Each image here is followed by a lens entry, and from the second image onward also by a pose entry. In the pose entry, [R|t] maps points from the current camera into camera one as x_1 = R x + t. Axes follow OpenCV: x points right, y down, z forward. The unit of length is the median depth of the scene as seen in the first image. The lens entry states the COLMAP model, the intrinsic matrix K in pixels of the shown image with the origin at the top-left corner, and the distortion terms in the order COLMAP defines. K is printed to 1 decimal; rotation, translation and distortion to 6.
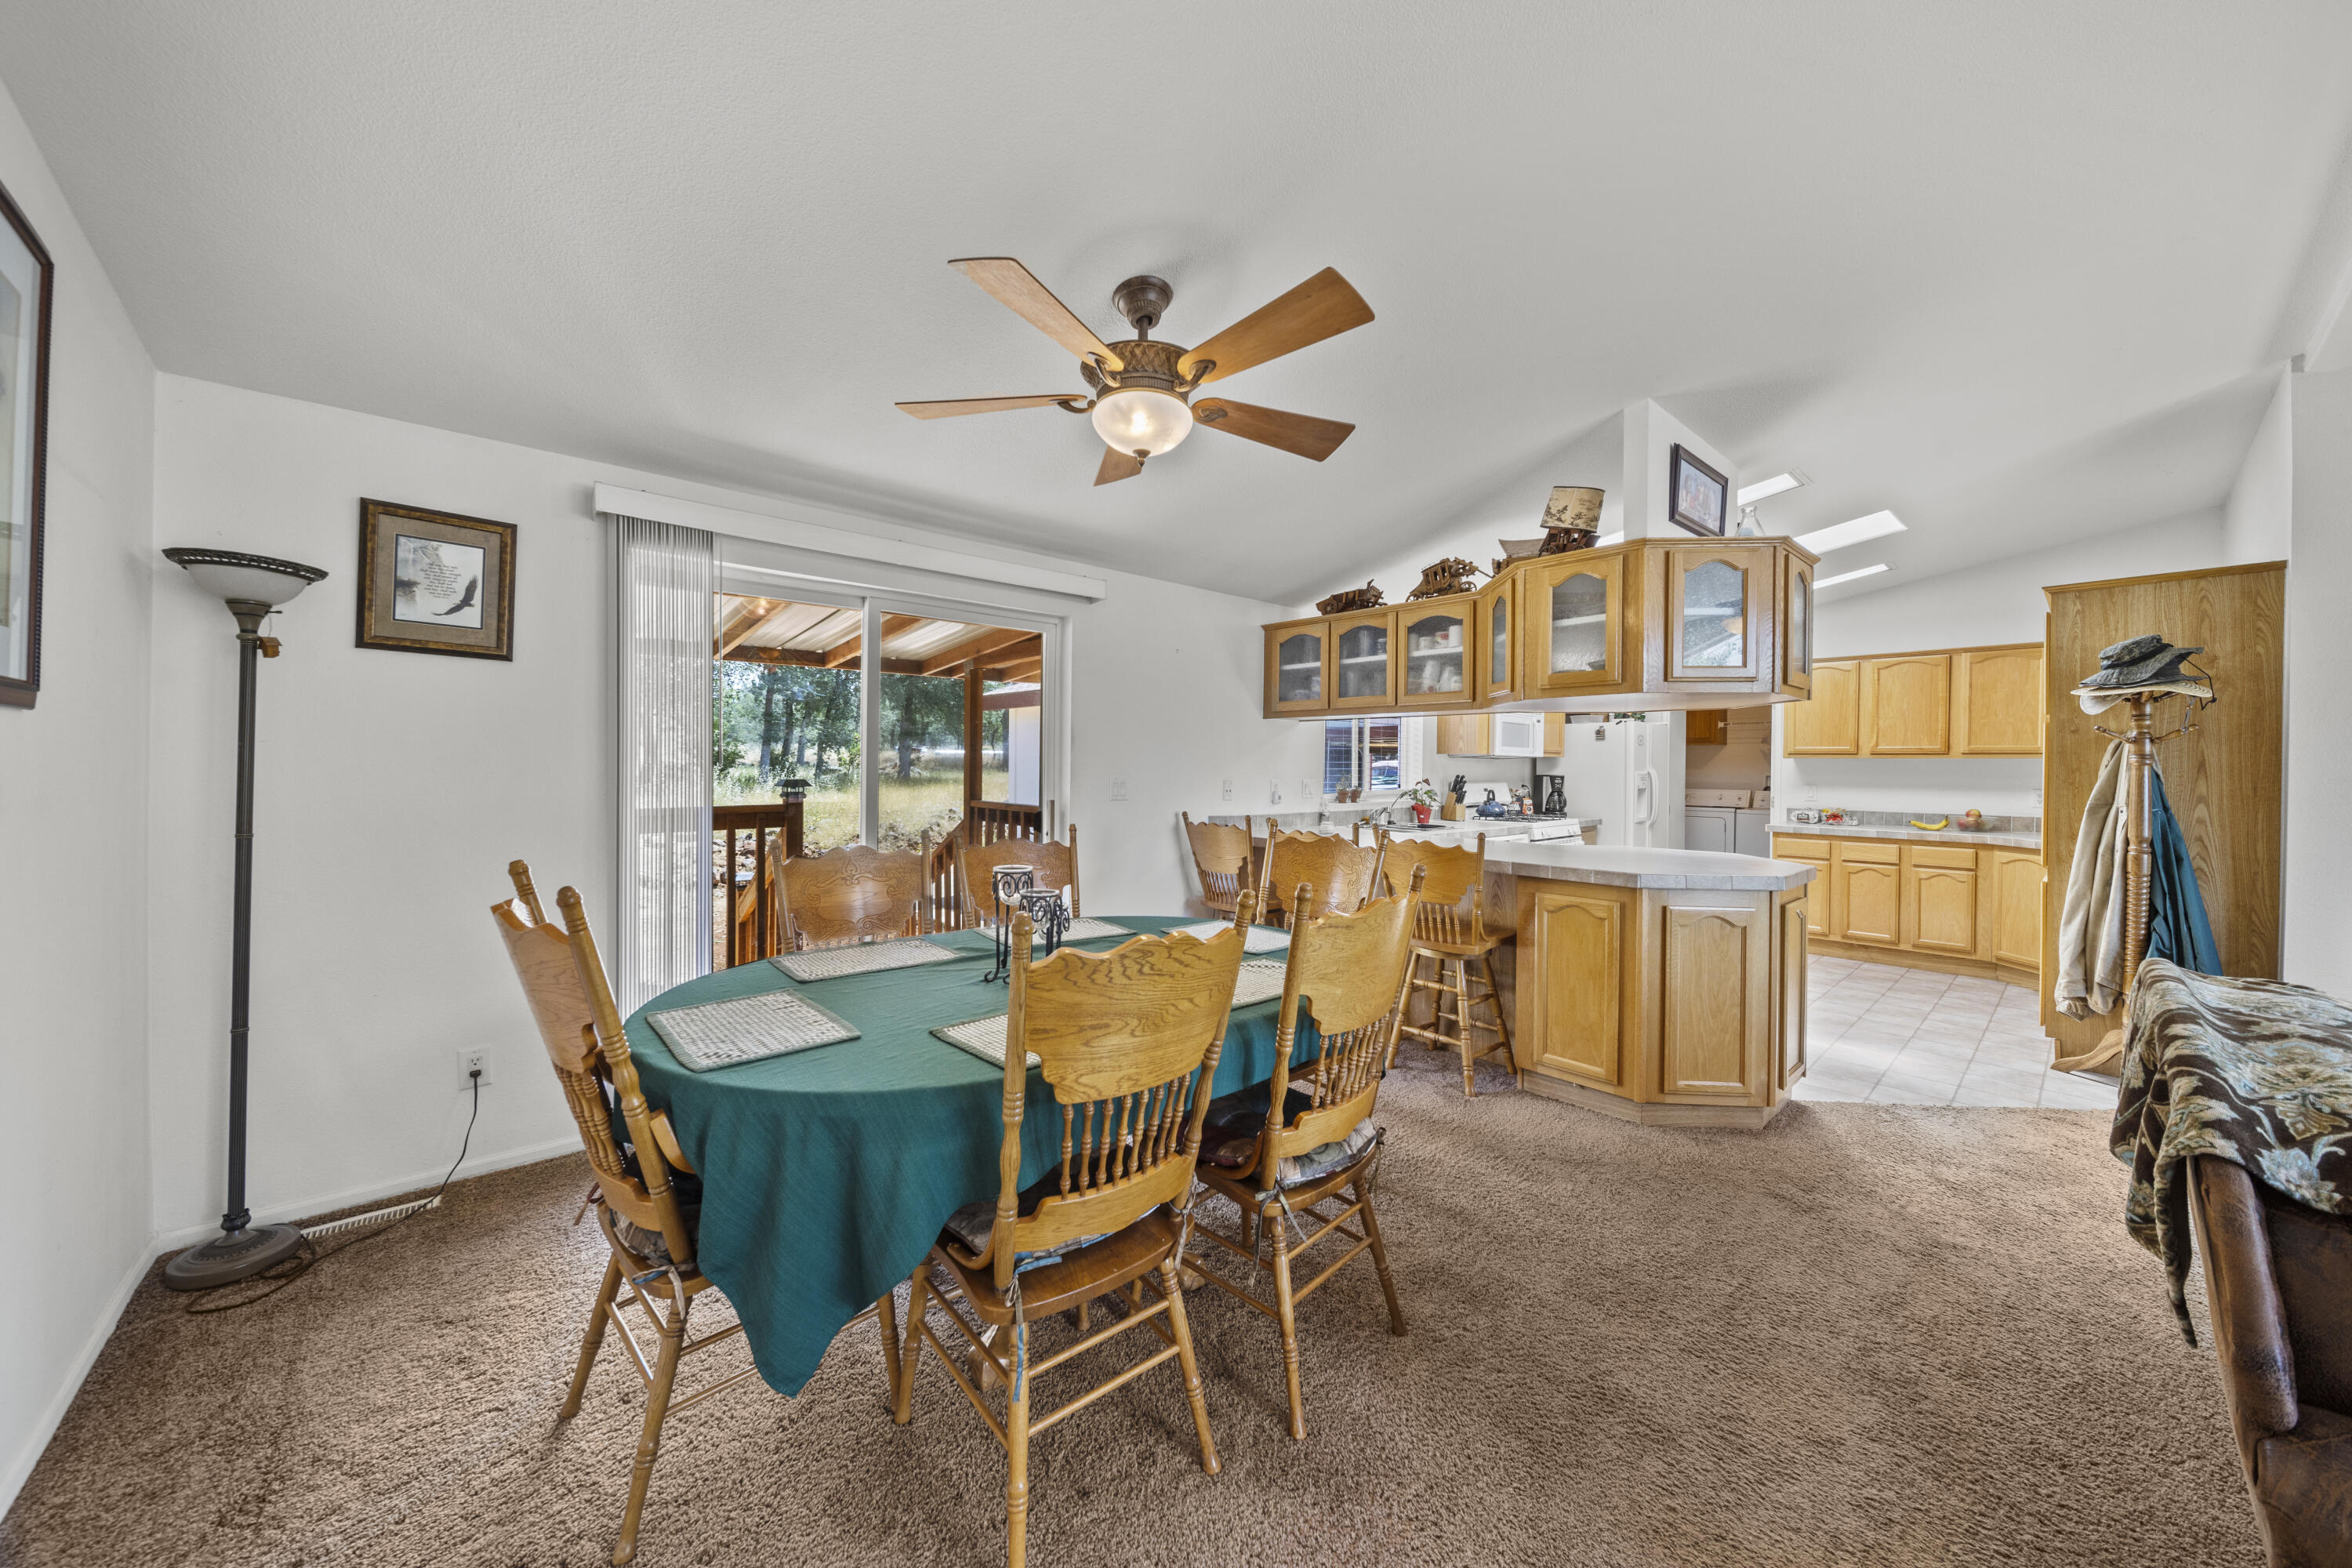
lens RADIAL K [[825.6, 0, 1166.8], [0, 825.6, 772.6], [0, 0, 1]] dist [0.001002, -0.000092]
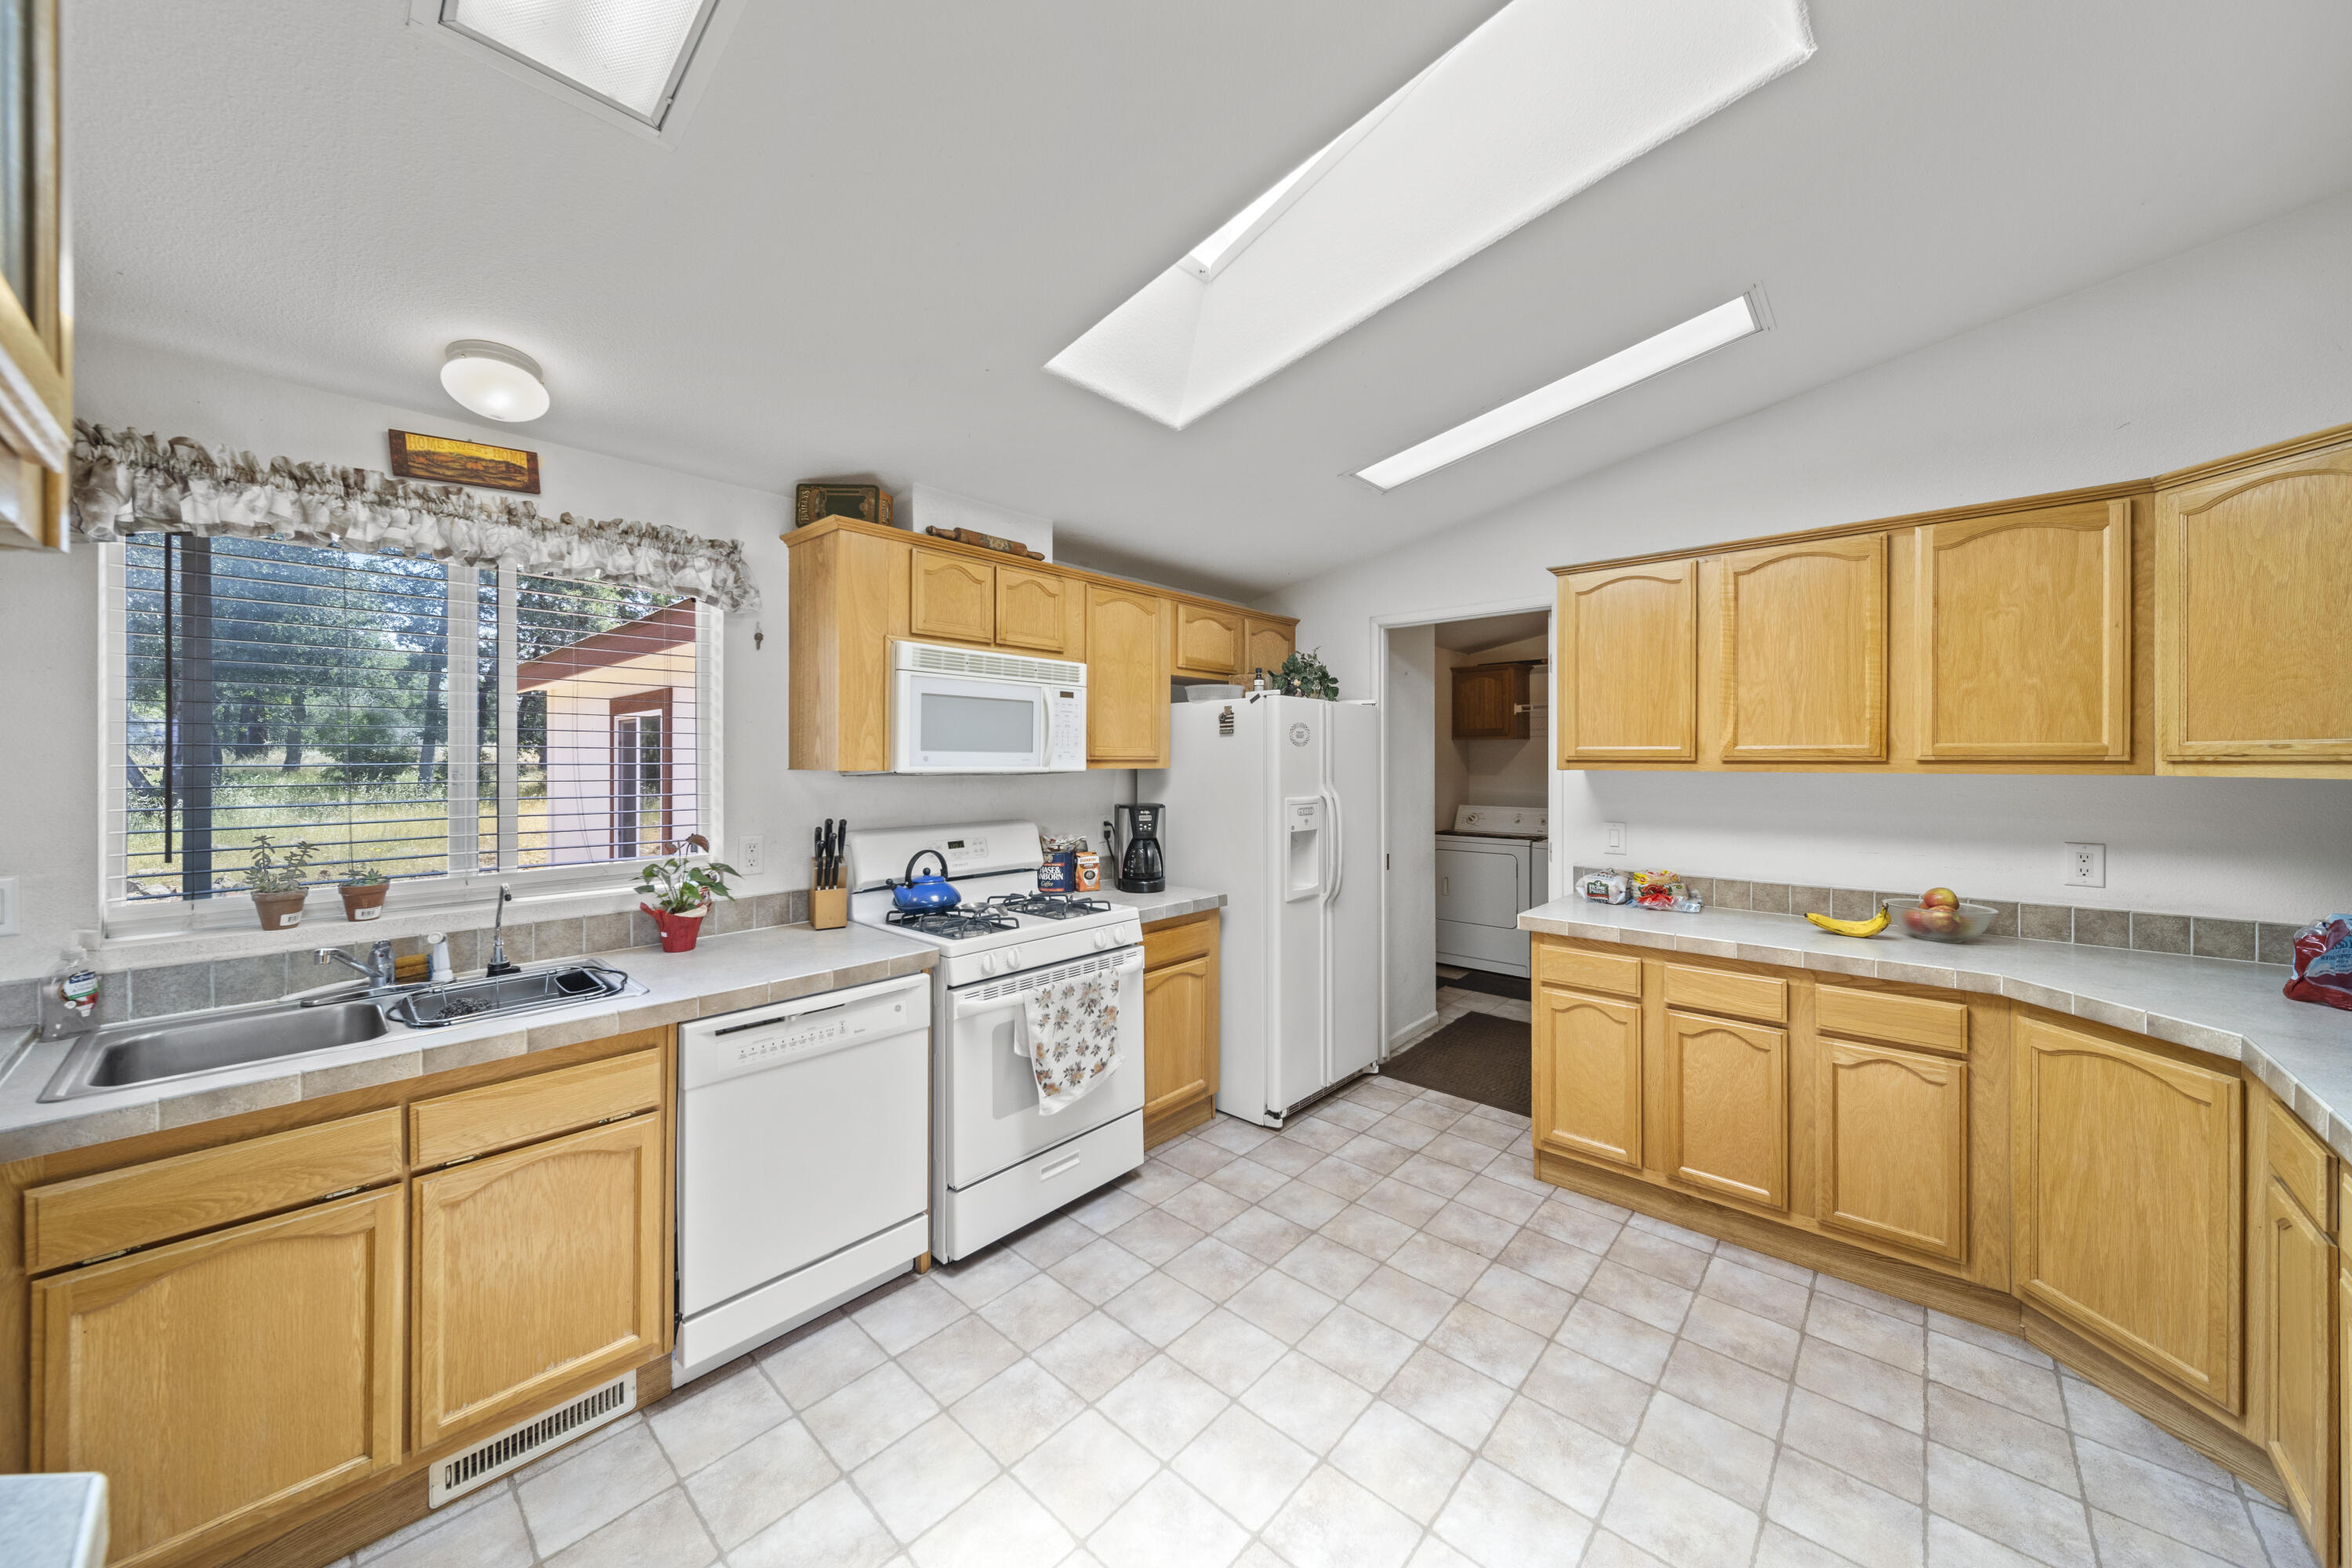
lens RADIAL K [[825.6, 0, 1175.1], [0, 825.6, 760.1], [0, 0, 1]] dist [0.001002, -0.000092]
pose [[0.993693, -0.008645, 0.111800, 0.507769], [0.009485, 0.999931, -0.006986, -0.023355], [-0.111732, 0.008003, 0.993706, 0.589119]]
